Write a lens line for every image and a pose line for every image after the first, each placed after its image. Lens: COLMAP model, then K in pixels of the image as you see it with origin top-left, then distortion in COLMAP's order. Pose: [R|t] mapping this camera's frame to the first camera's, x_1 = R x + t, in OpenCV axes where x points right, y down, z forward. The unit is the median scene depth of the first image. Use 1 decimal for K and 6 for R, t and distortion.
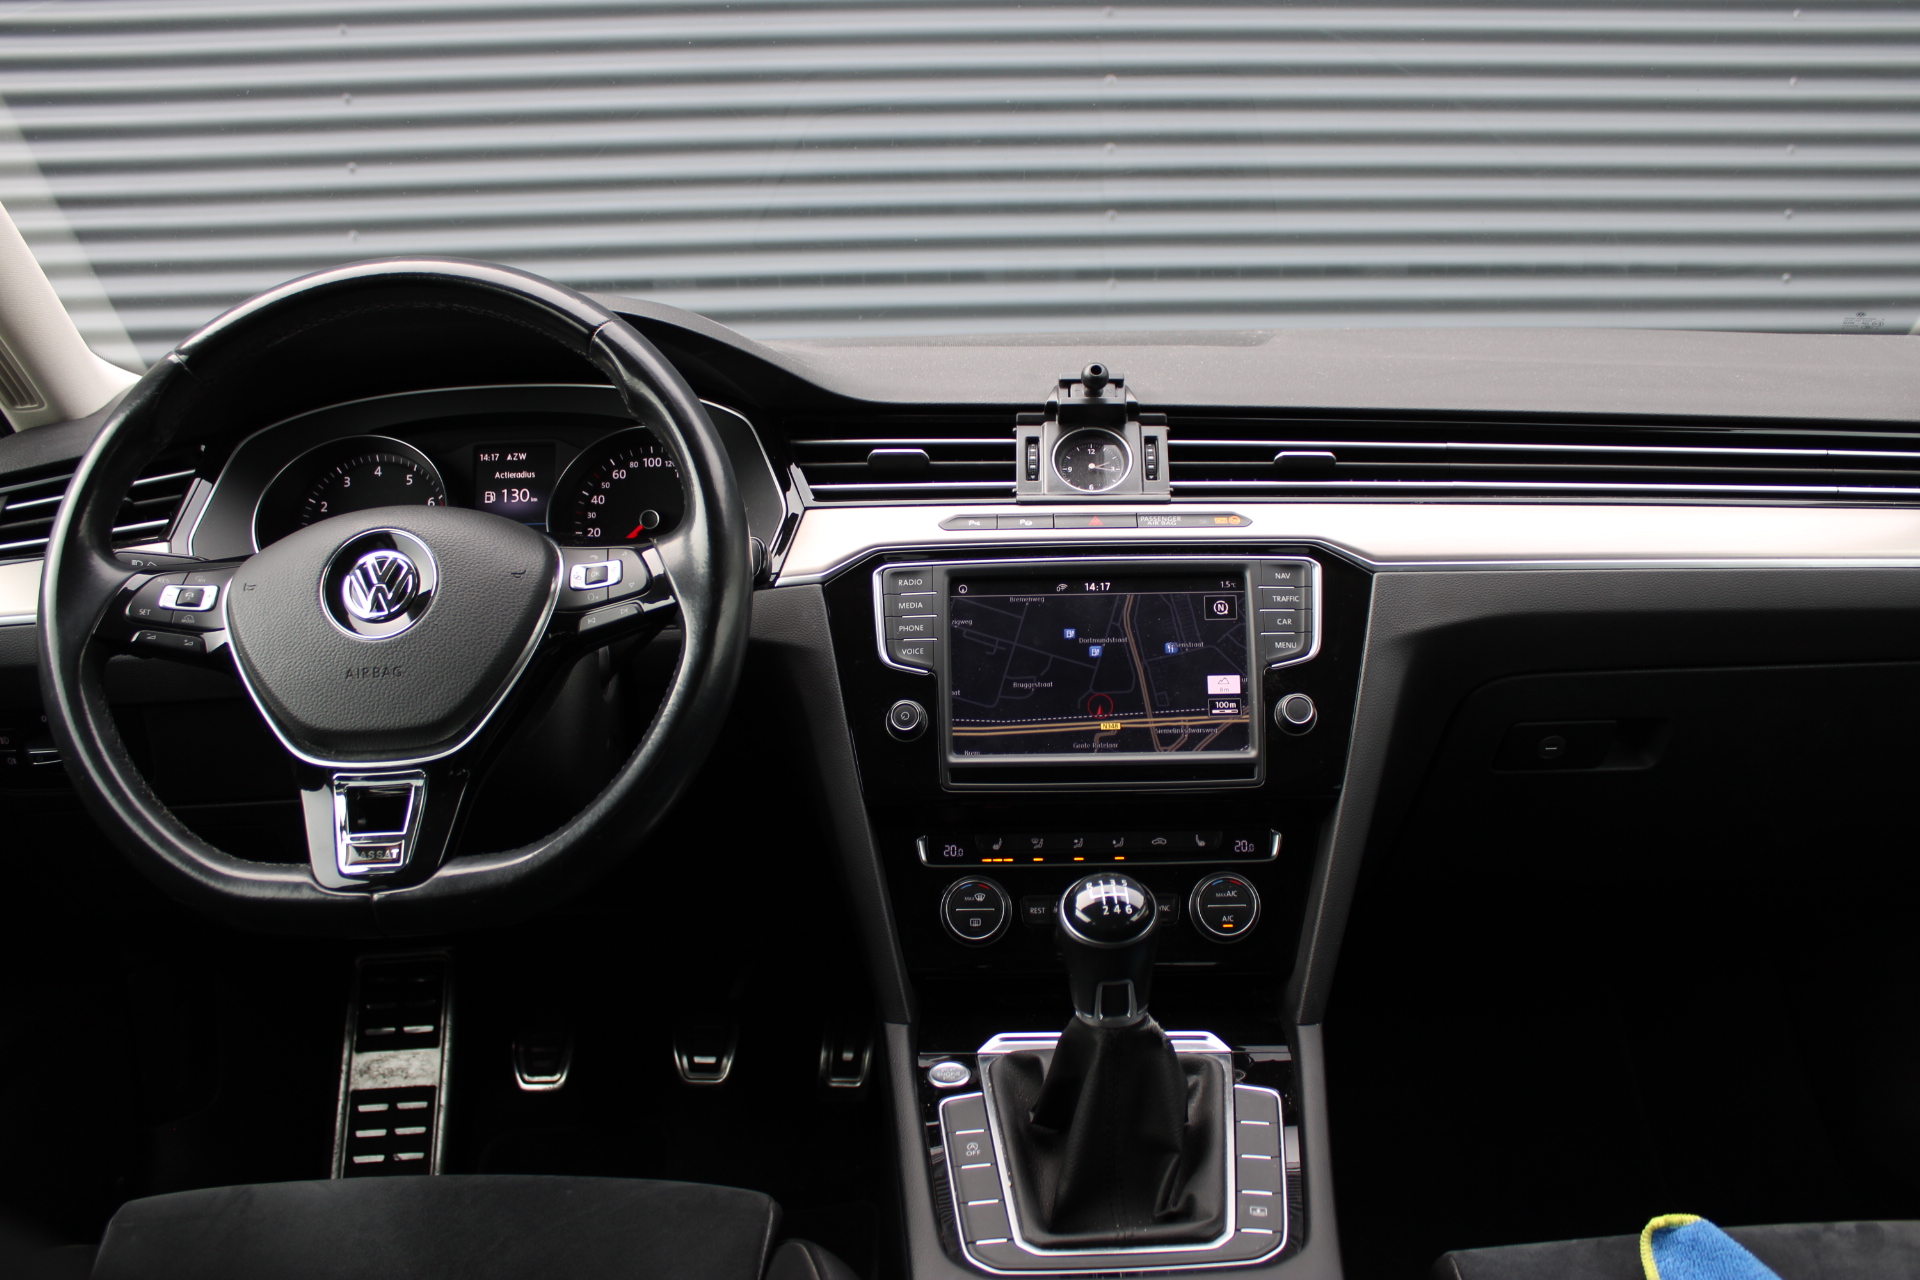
lens RADIAL K [[1686.0, 0, 960.0], [0, 1686.0, 640.0], [0, 0, 1]] dist [-0.165406, 0.162551]
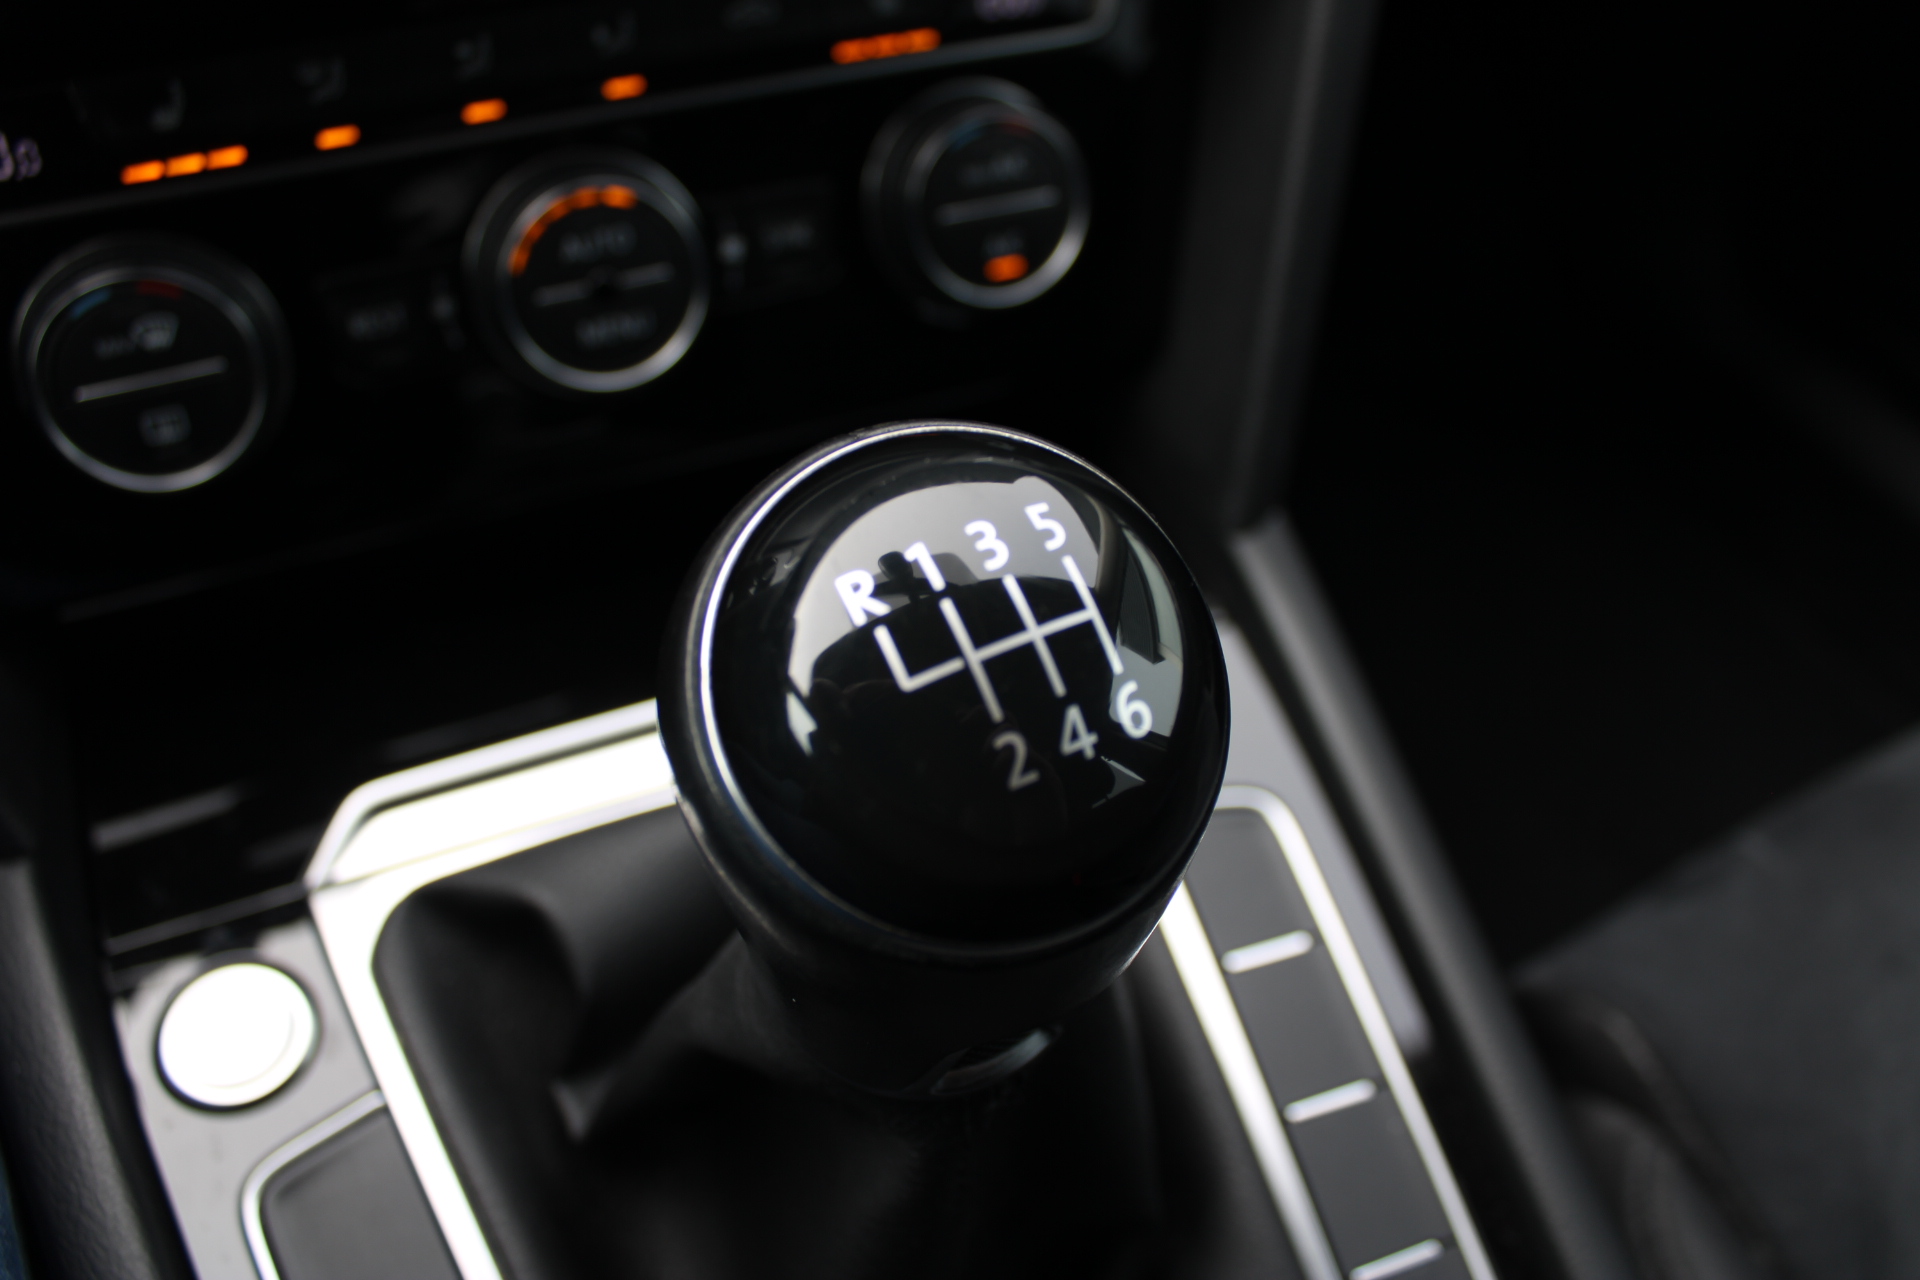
lens RADIAL K [[1686.0, 0, 960.0], [0, 1686.0, 640.0], [0, 0, 1]] dist [-0.165406, 0.162551]
pose [[0.896567, -0.264841, 0.355004, 0.018971], [0.005662, 0.808316, 0.588721, 0.036145], [-0.442873, -0.525818, 0.726209, 0.644721]]
